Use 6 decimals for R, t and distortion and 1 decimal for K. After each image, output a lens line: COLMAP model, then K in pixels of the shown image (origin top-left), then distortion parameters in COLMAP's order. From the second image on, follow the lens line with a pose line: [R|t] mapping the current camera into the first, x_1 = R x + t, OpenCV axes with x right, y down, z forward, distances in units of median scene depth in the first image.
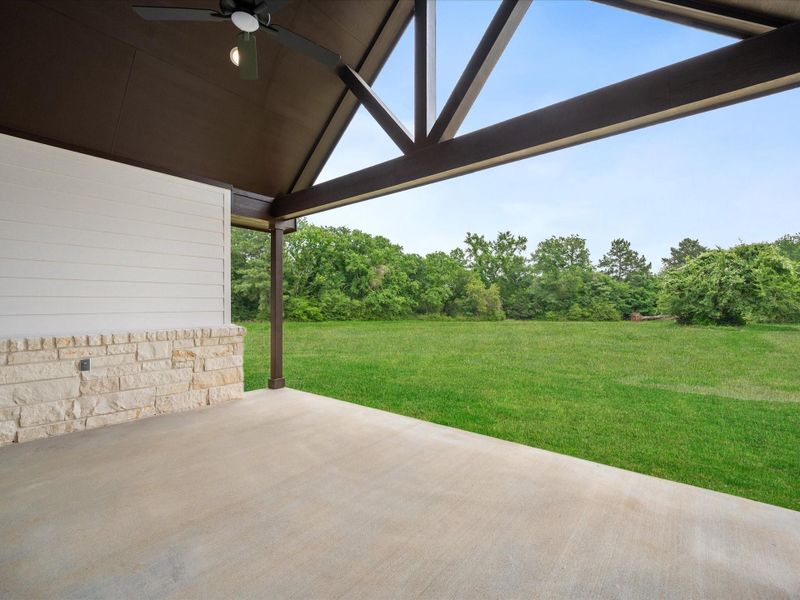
lens RADIAL K [[352.4, 0, 400.0], [0, 352.4, 300.0], [0, 0, 1]] dist [0.002988, 0.000377]
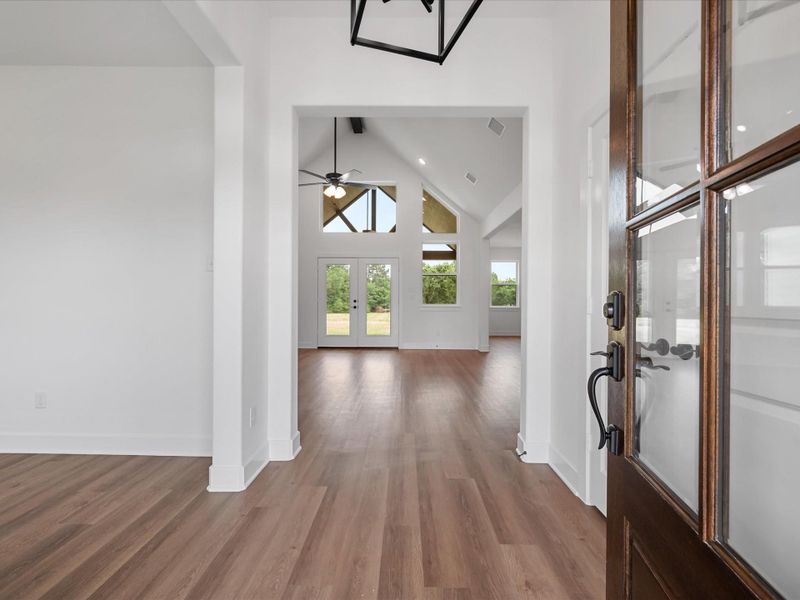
lens RADIAL K [[352.4, 0, 400.0], [0, 352.4, 300.0], [0, 0, 1]] dist [0.002988, 0.000377]
pose [[0.782008, 0.008325, 0.623213, -0.091662], [-0.017581, 0.999808, 0.008705, -0.000433], [-0.623020, -0.017764, 0.782004, -0.080581]]
